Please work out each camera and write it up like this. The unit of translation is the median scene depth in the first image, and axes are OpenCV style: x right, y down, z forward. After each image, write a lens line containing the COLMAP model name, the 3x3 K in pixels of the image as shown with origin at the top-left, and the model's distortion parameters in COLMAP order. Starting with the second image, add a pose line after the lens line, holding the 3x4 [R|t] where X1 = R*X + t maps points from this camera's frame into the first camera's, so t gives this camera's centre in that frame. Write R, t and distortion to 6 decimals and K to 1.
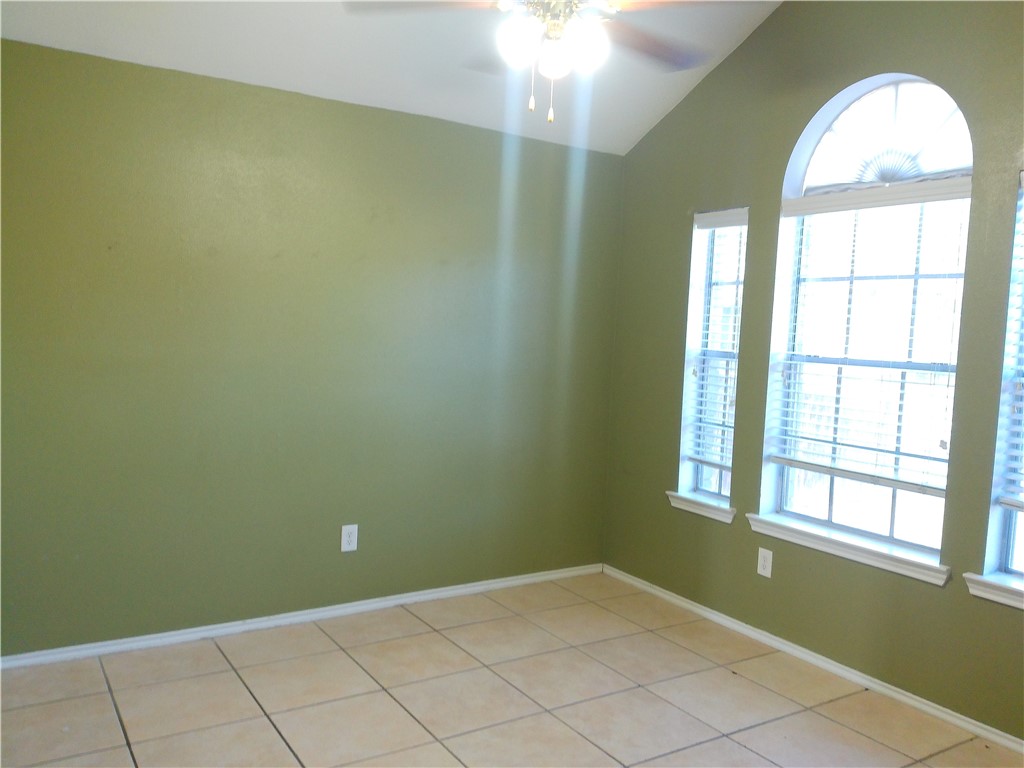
lens RADIAL K [[832.3, 0, 516.3], [0, 832.3, 390.0], [0, 0, 1]] dist [0.136483, -0.276680]
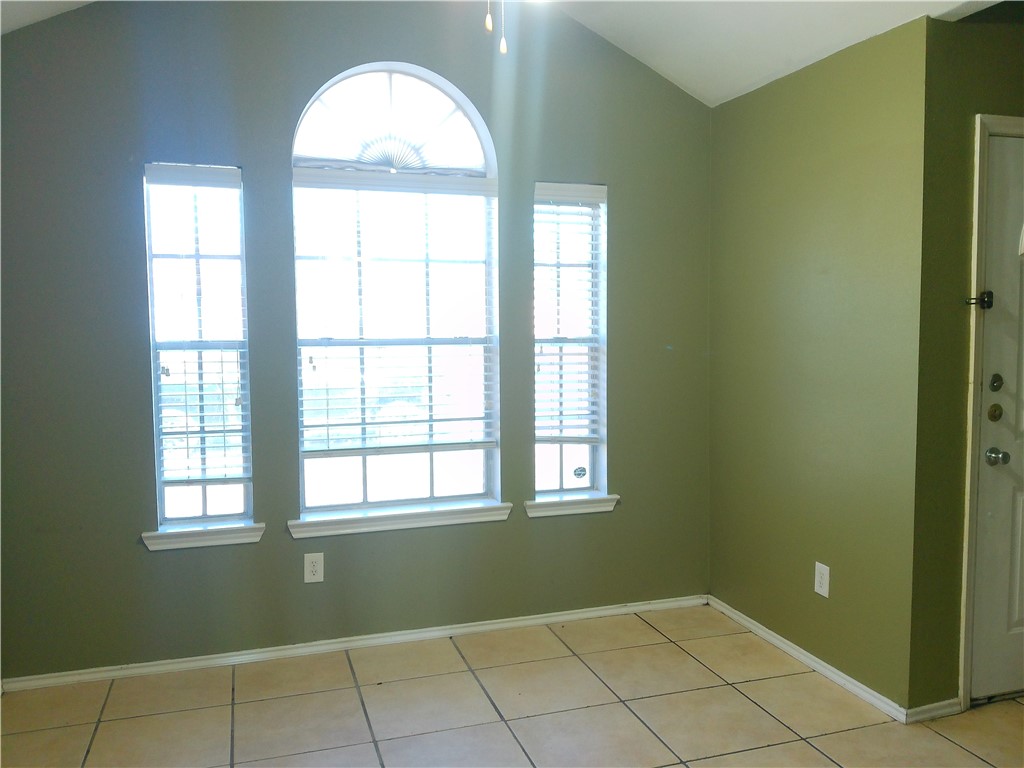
lens RADIAL K [[705.1, 0, 512.0], [0, 705.1, 384.0], [0, 0, 1]] dist [0.107582, -0.141115]
pose [[0.300202, -0.129292, 0.945073, -0.386336], [0.093502, 0.989989, 0.105735, -0.060876], [-0.949282, 0.056624, 0.309286, 0.605775]]
